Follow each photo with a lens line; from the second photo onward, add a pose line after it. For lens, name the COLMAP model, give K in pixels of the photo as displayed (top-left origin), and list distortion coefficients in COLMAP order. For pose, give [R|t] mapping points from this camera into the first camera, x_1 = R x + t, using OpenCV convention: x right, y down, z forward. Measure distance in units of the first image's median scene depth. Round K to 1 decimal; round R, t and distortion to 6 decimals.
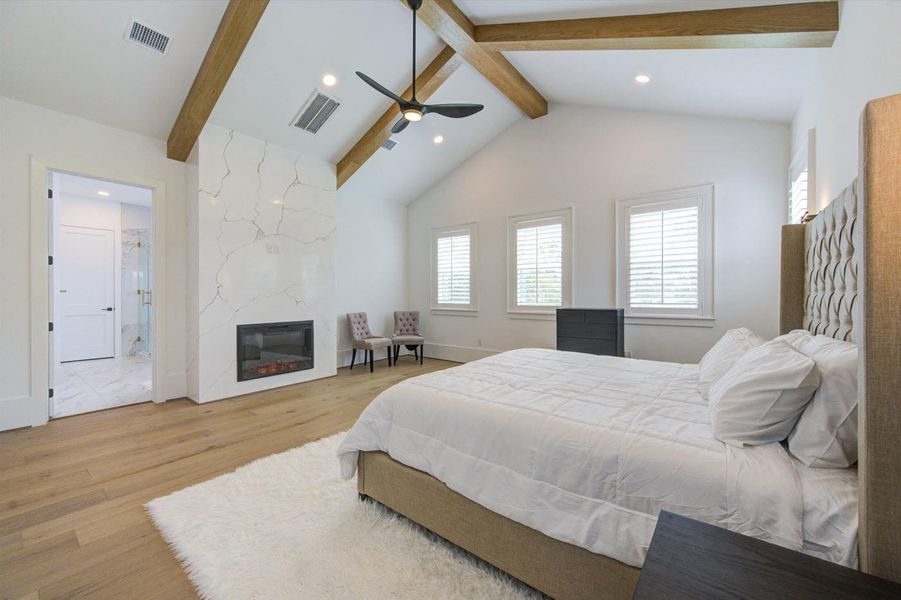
lens RADIAL K [[353.2, 0, 448.5], [0, 353.2, 297.5], [0, 0, 1]] dist [0.002155, -0.000108]
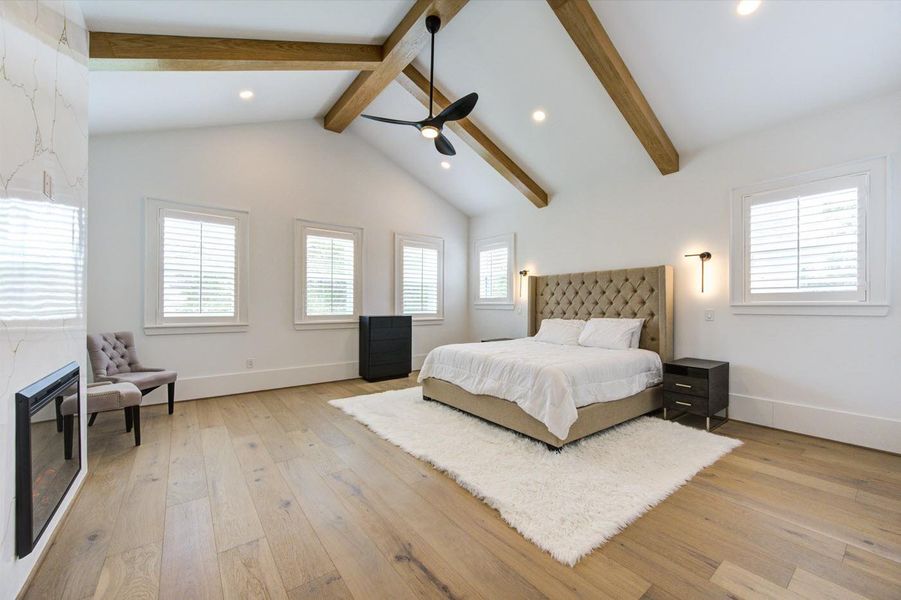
lens RADIAL K [[353.2, 0, 454.1], [0, 353.2, 305.4], [0, 0, 1]] dist [0.002155, -0.000108]
pose [[0.249282, -0.000515, 0.968431, -0.627961], [0.003235, 0.999995, -0.000301, -0.003134], [-0.968426, 0.003208, 0.249282, 0.388168]]
